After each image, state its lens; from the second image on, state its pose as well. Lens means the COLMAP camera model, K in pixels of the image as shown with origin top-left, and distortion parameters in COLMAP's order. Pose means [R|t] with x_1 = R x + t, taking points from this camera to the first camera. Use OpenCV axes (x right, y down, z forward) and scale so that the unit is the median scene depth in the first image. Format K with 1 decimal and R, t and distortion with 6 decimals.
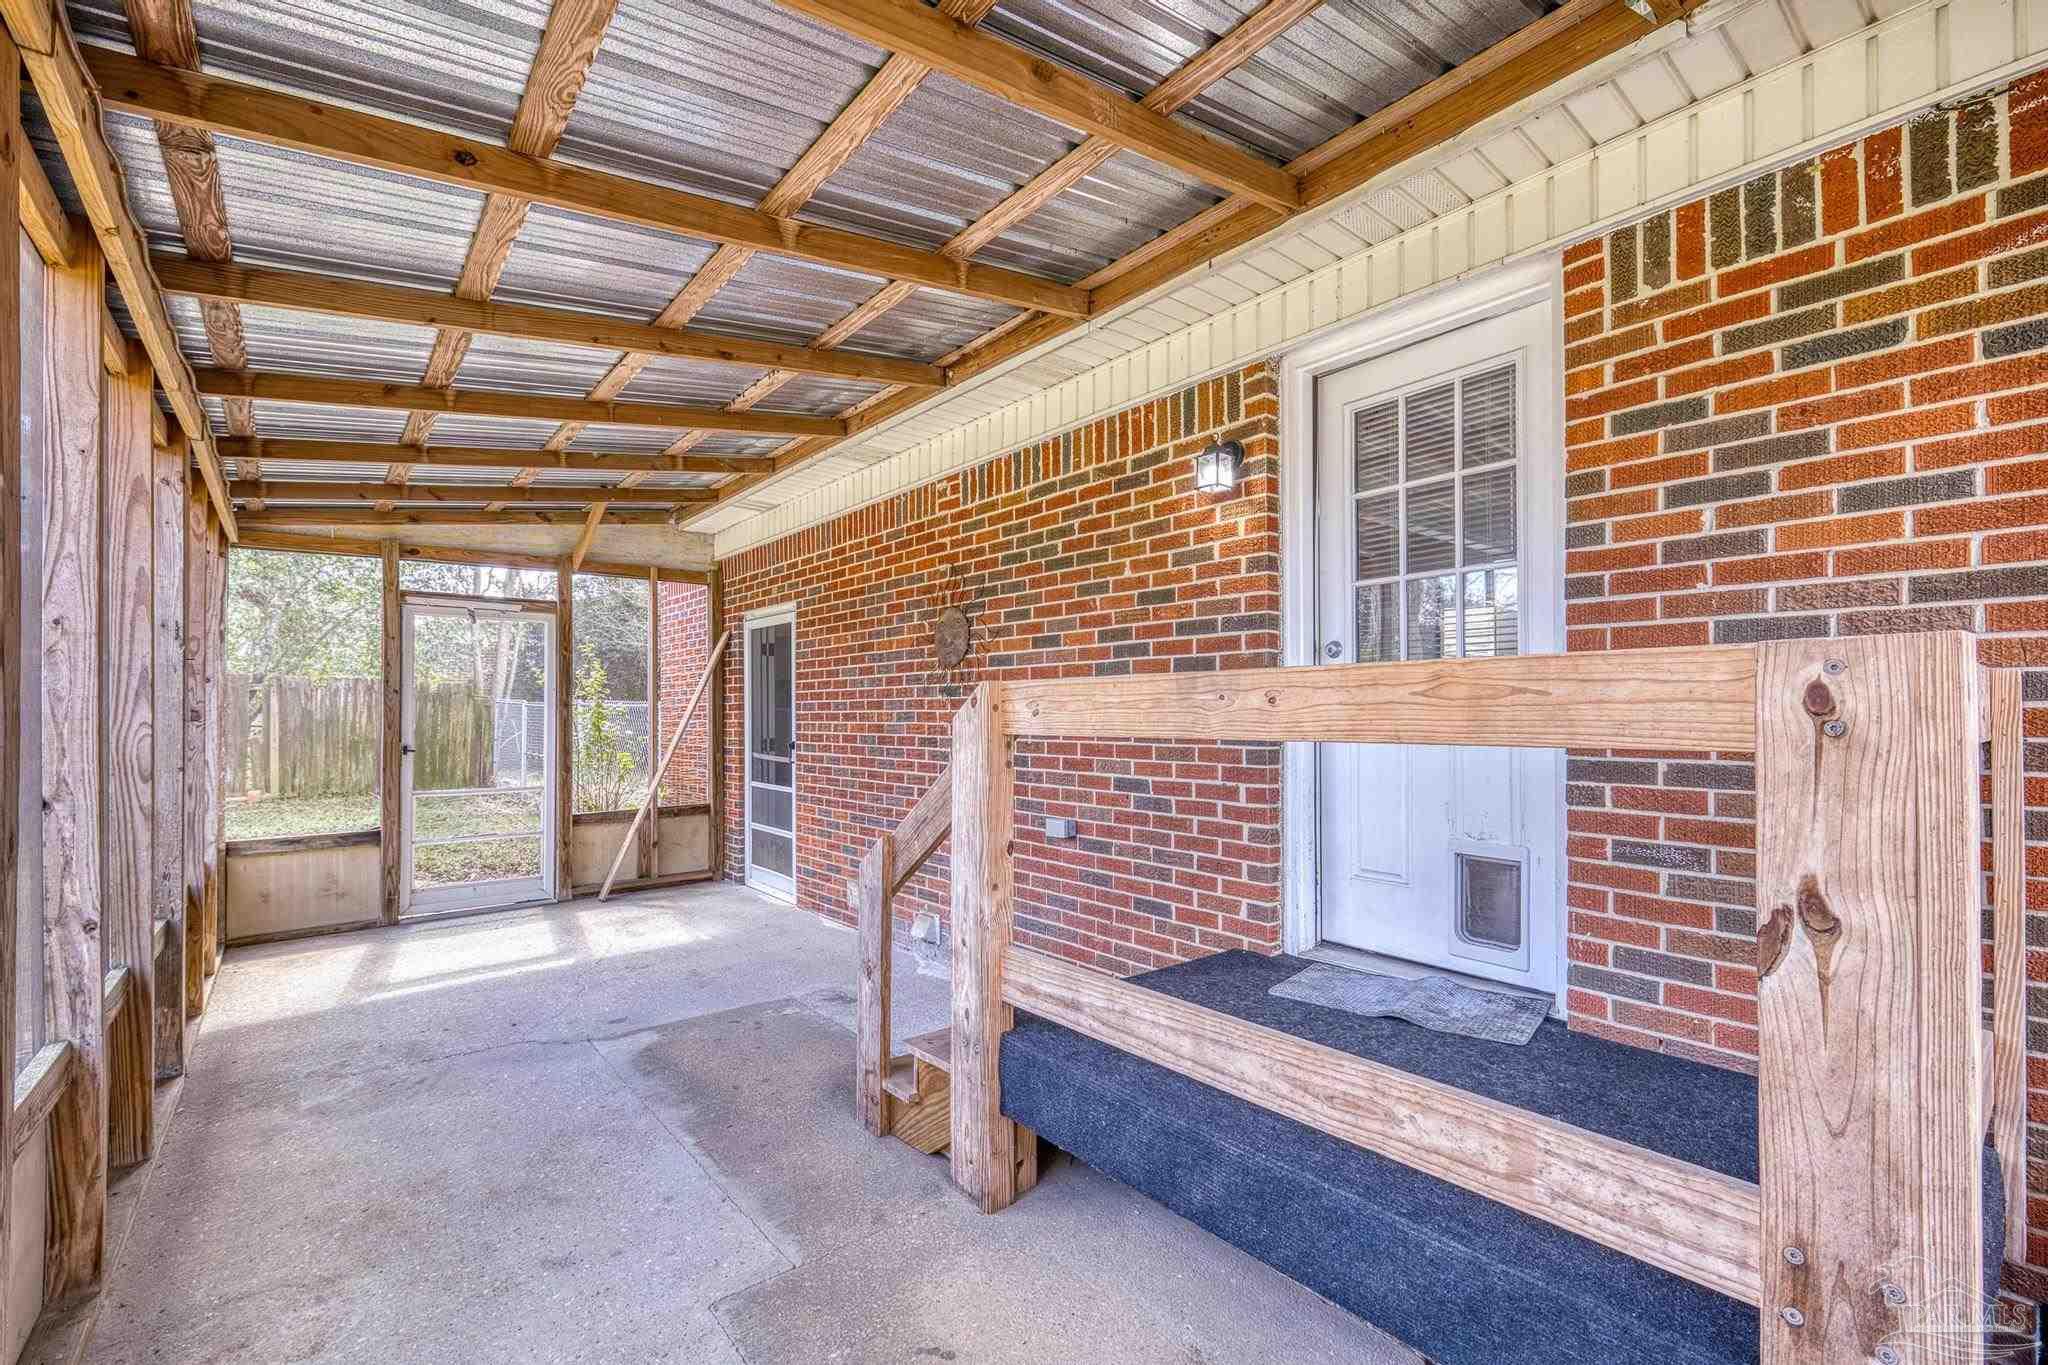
lens RADIAL K [[867.5, 0, 1014.1], [0, 867.5, 714.2], [0, 0, 1]] dist [0.000656, 0.000450]
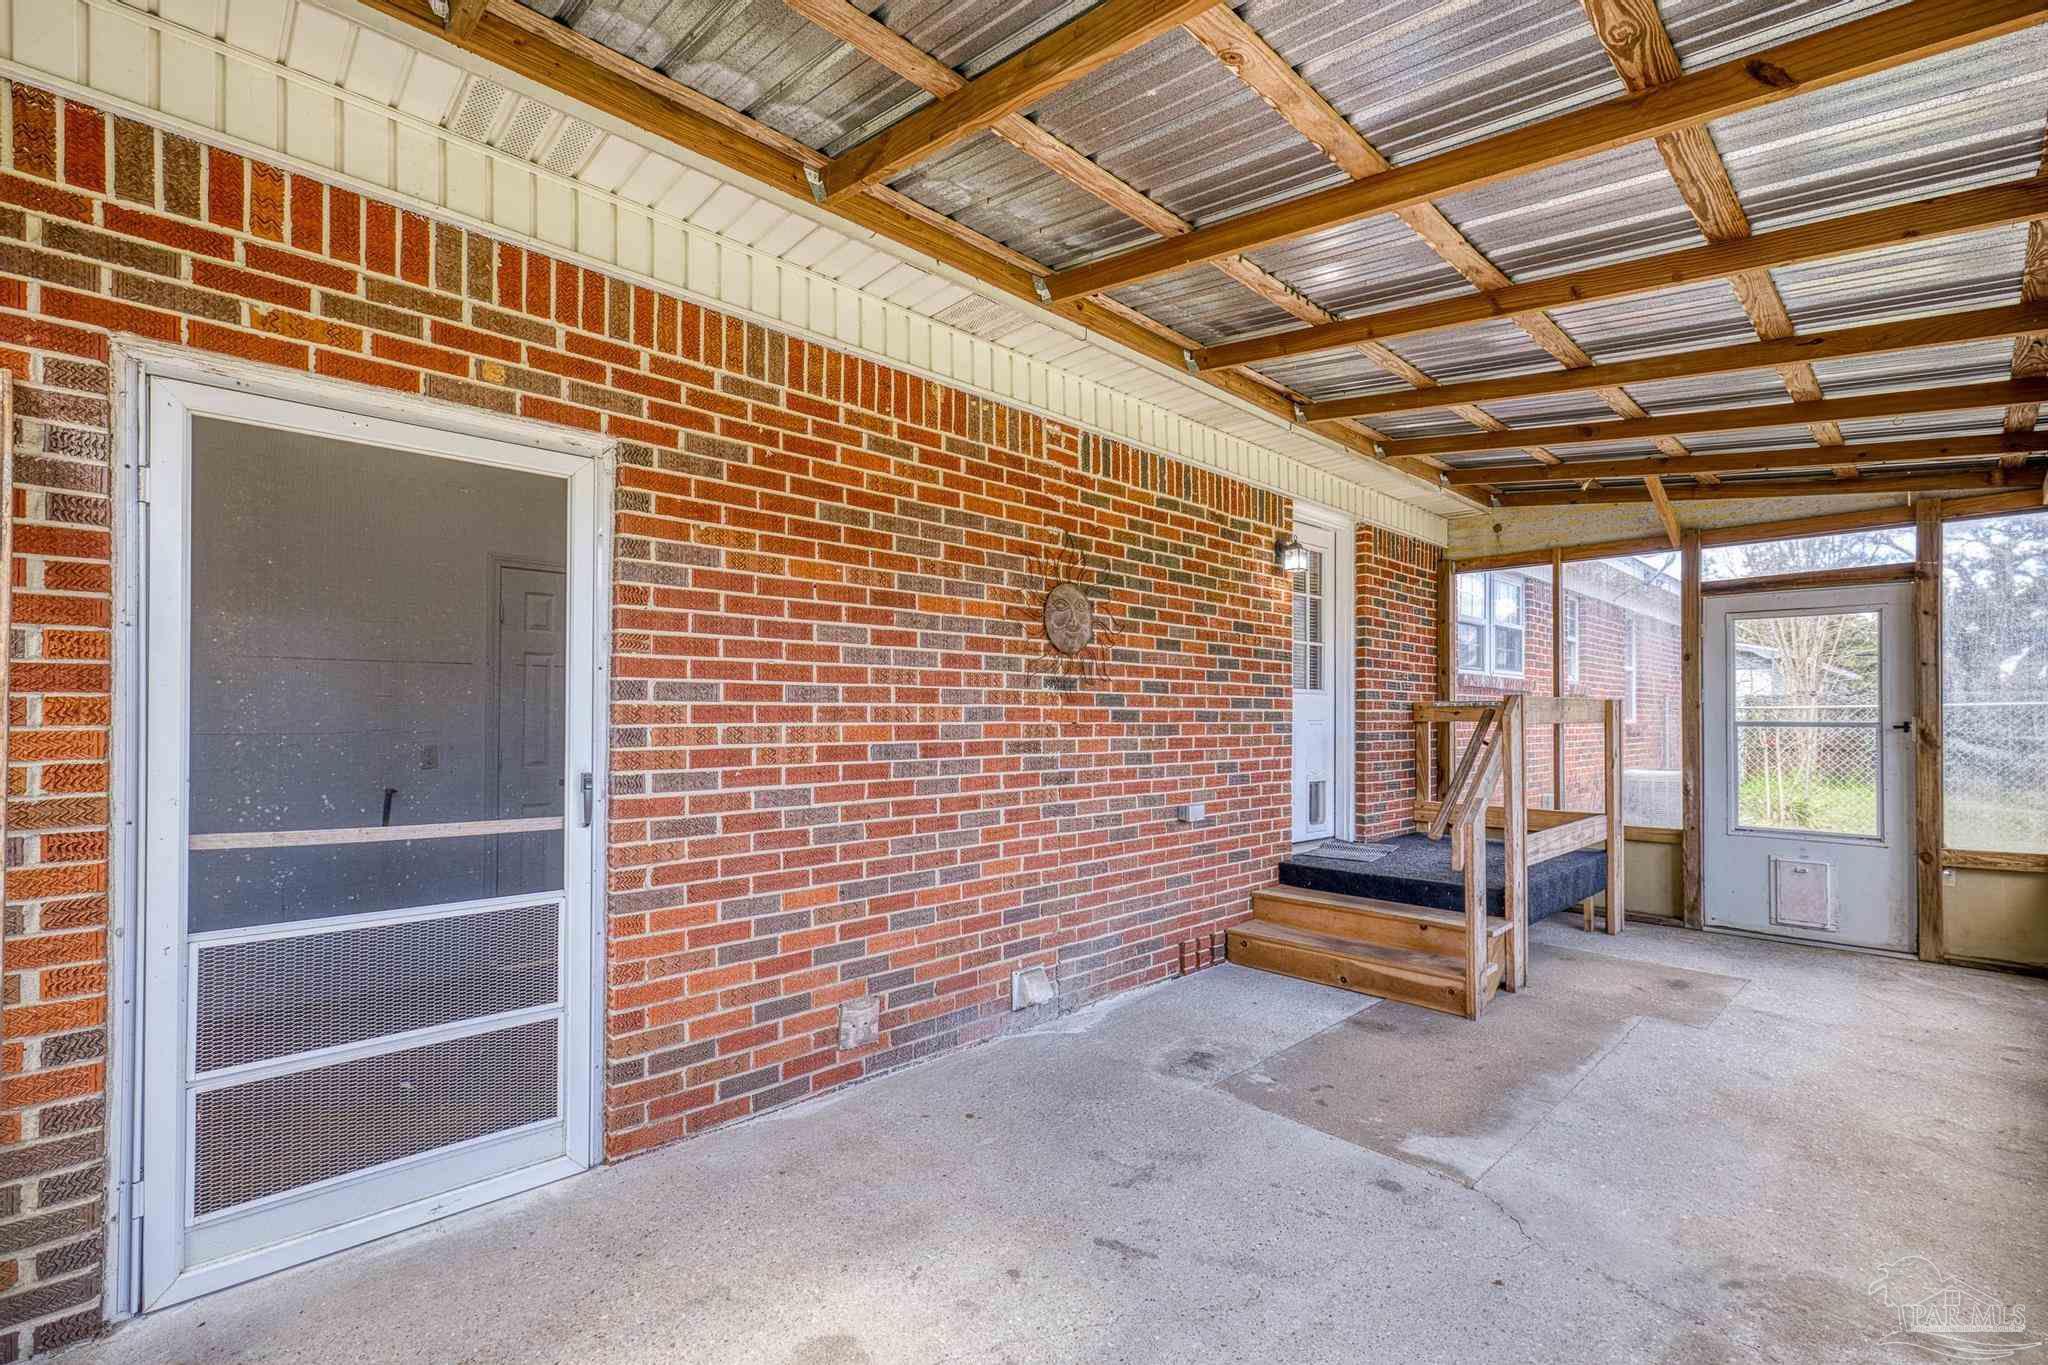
lens RADIAL K [[867.5, 0, 1014.1], [0, 867.5, 714.2], [0, 0, 1]] dist [0.000656, 0.000450]
pose [[-0.054077, -0.002722, 0.998533, -0.941681], [-0.007630, 0.999968, 0.002312, 0.001350], [-0.998508, -0.007494, -0.054096, 1.140095]]
